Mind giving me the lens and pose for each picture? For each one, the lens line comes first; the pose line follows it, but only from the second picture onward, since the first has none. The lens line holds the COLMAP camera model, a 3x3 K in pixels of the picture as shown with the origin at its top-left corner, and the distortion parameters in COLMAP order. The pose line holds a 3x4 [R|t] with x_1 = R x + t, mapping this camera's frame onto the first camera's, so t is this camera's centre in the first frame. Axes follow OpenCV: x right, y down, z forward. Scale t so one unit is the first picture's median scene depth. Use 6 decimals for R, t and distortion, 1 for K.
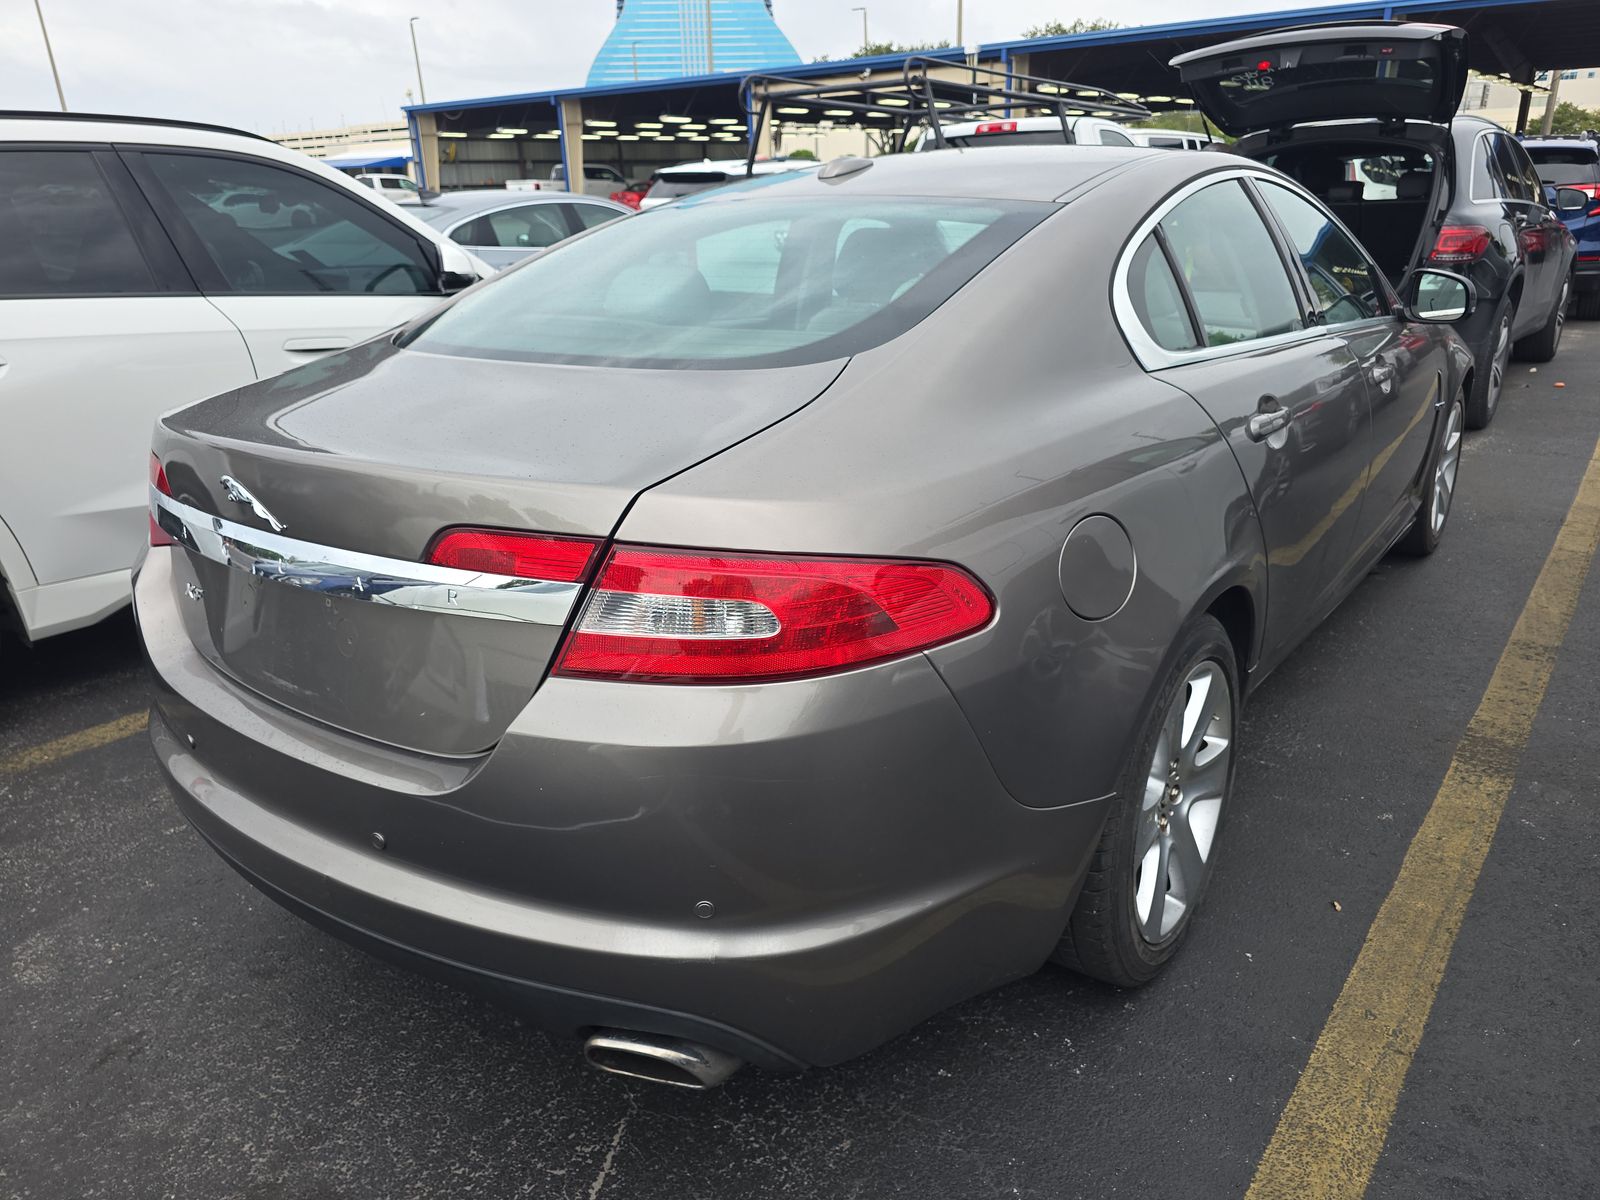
lens RADIAL K [[1079.5, 0, 803.0], [0, 1079.5, 600.7], [0, 0, 1]] dist [0.013985, -0.018989]
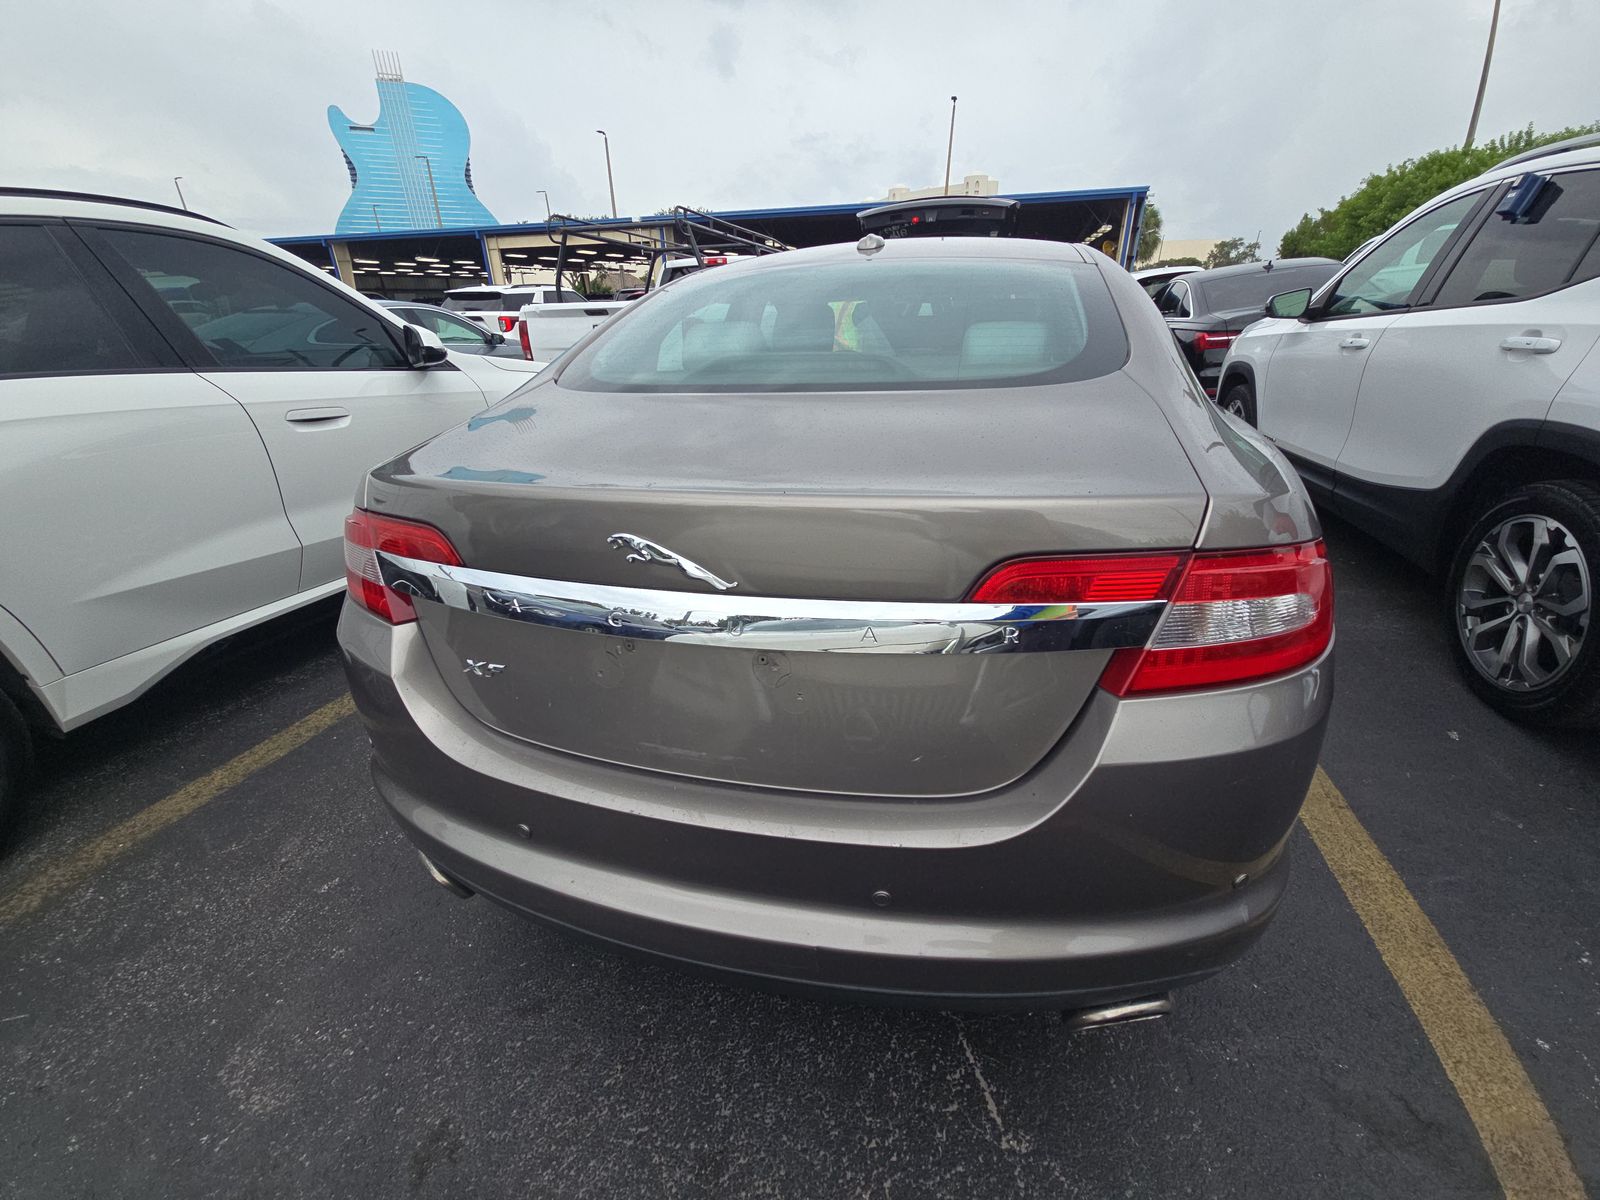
lens RADIAL K [[648.5, 0, 798.0], [0, 648.5, 589.1], [0, 0, 1]] dist [0.001385, -0.002078]
pose [[0.928138, -0.144721, 0.342951, -0.295025], [0.130716, 0.989369, 0.063742, -0.044094], [-0.348530, -0.014332, 0.937188, 0.233603]]
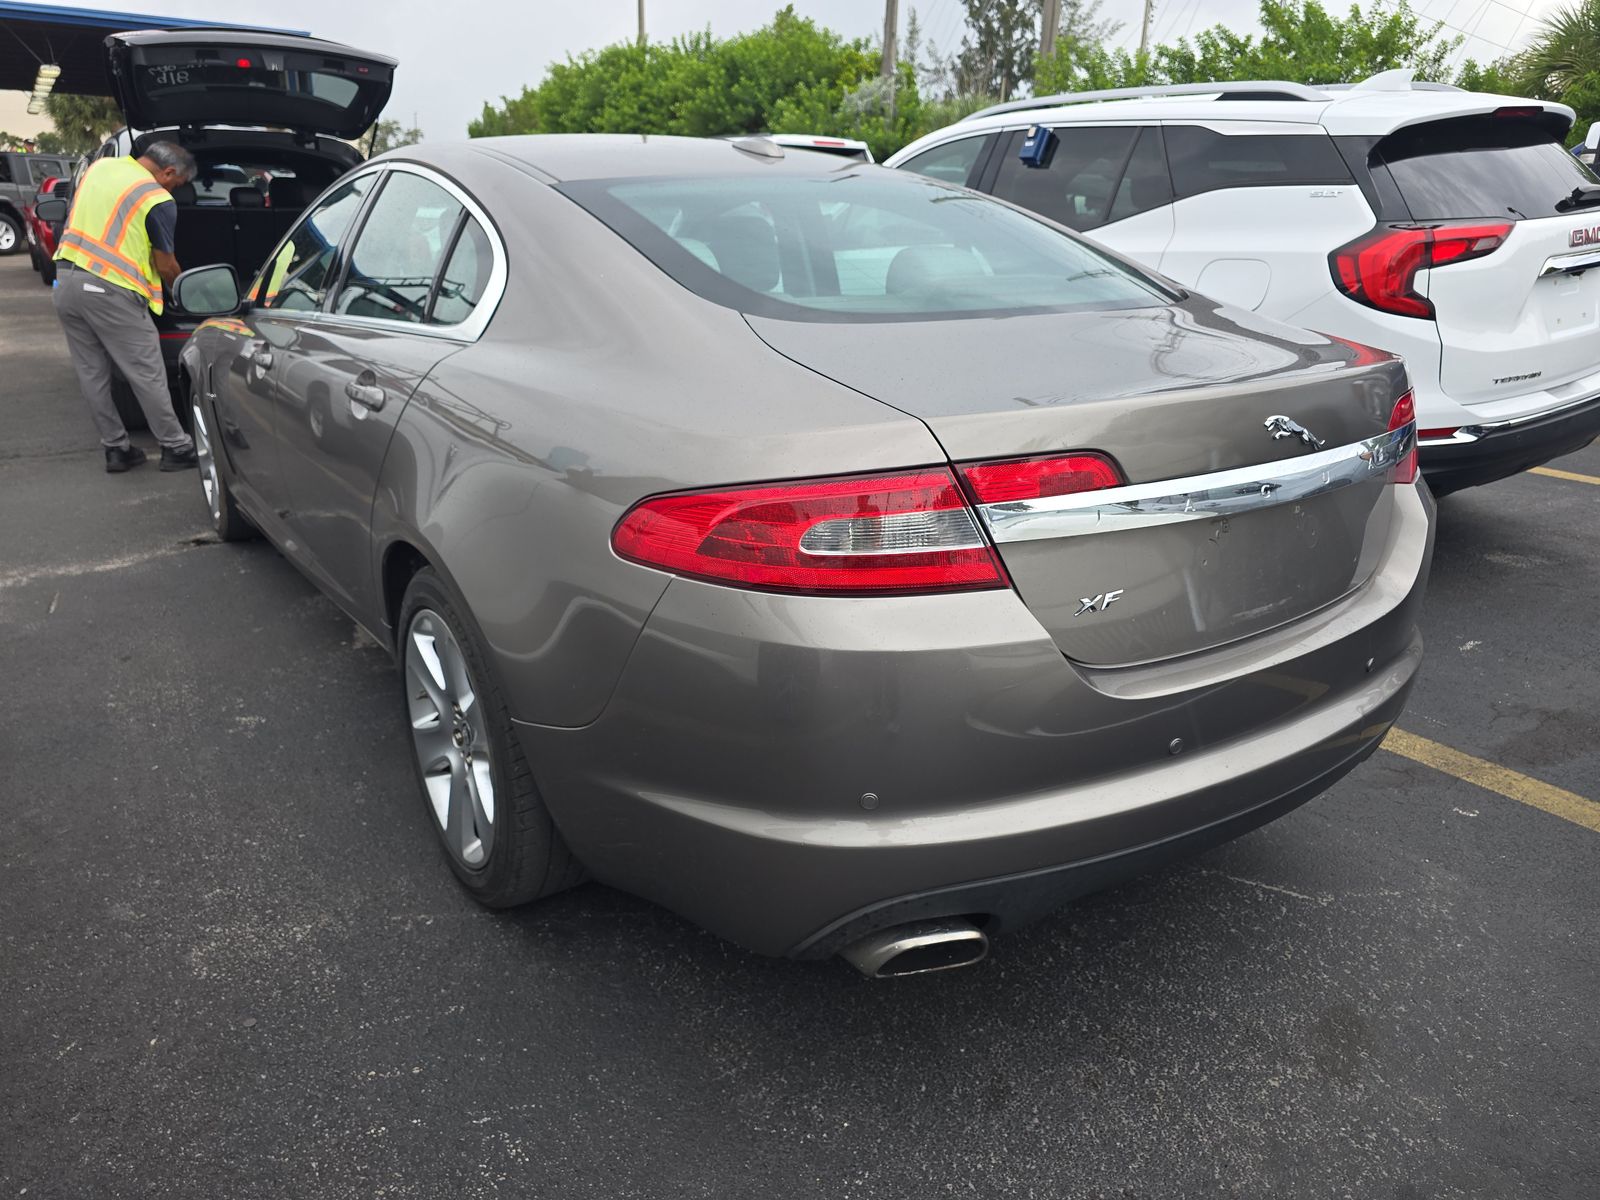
lens RADIAL K [[1079.5, 0, 799.5], [0, 1079.5, 603.6], [0, 0, 1]] dist [0.013985, -0.018989]
pose [[0.303743, -0.290108, 0.907512, -0.828283], [0.303530, 0.932349, 0.196456, -0.143968], [-0.903111, 0.215785, 0.371251, 0.532875]]
